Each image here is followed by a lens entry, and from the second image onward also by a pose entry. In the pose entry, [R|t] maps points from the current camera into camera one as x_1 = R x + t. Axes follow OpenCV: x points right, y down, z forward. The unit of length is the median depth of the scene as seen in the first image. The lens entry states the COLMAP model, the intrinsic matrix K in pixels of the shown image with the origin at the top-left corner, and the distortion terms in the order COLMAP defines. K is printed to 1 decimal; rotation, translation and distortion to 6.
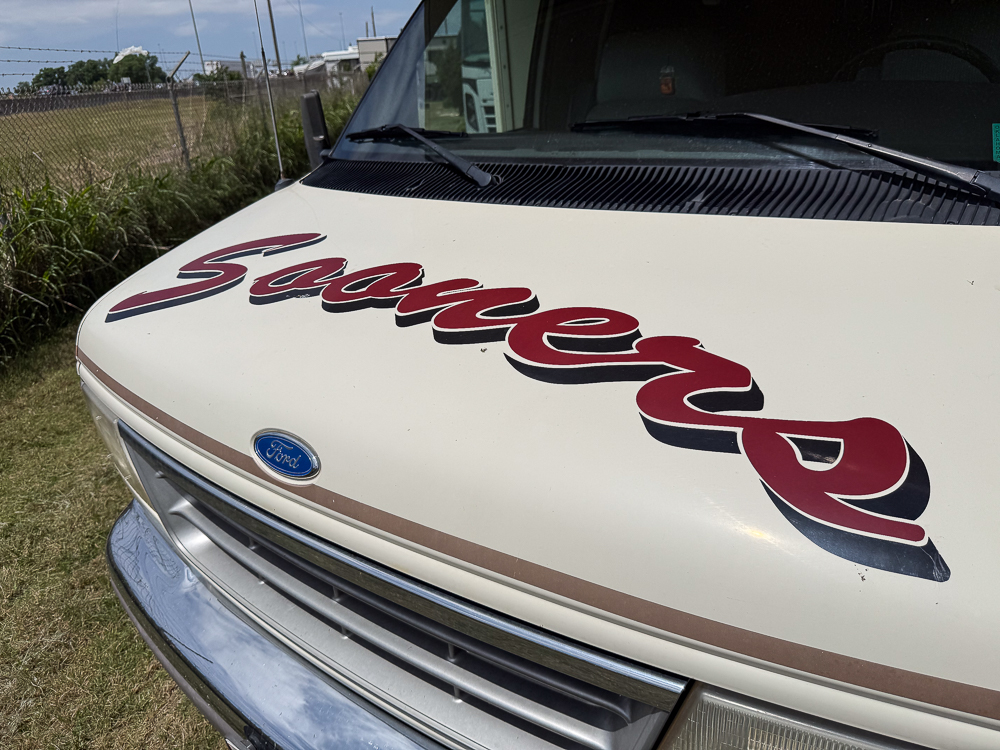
lens RADIAL K [[723.7, 0, 495.3], [0, 723.7, 372.2], [0, 0, 1]] dist [0.000876, -0.007926]
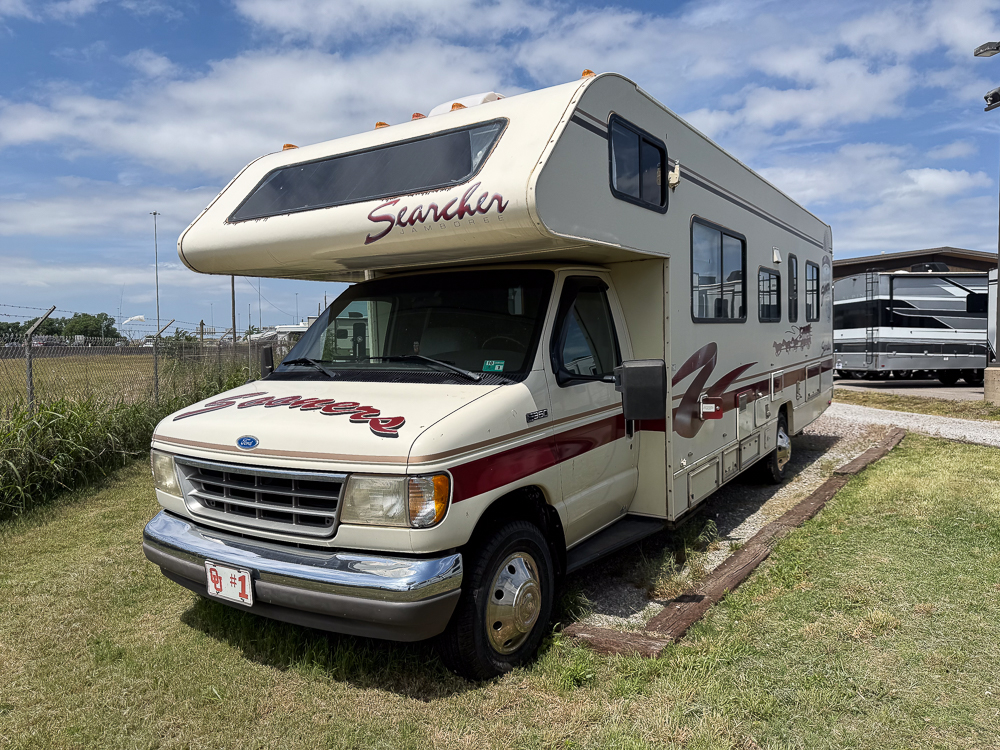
lens RADIAL K [[723.7, 0, 500.9], [0, 723.7, 377.3], [0, 0, 1]] dist [0.000876, -0.007926]
pose [[0.994528, 0.054147, 0.089348, 0.252221], [-0.019241, 0.935509, -0.352778, 0.464022], [-0.102687, 0.349129, 0.931431, -1.064841]]
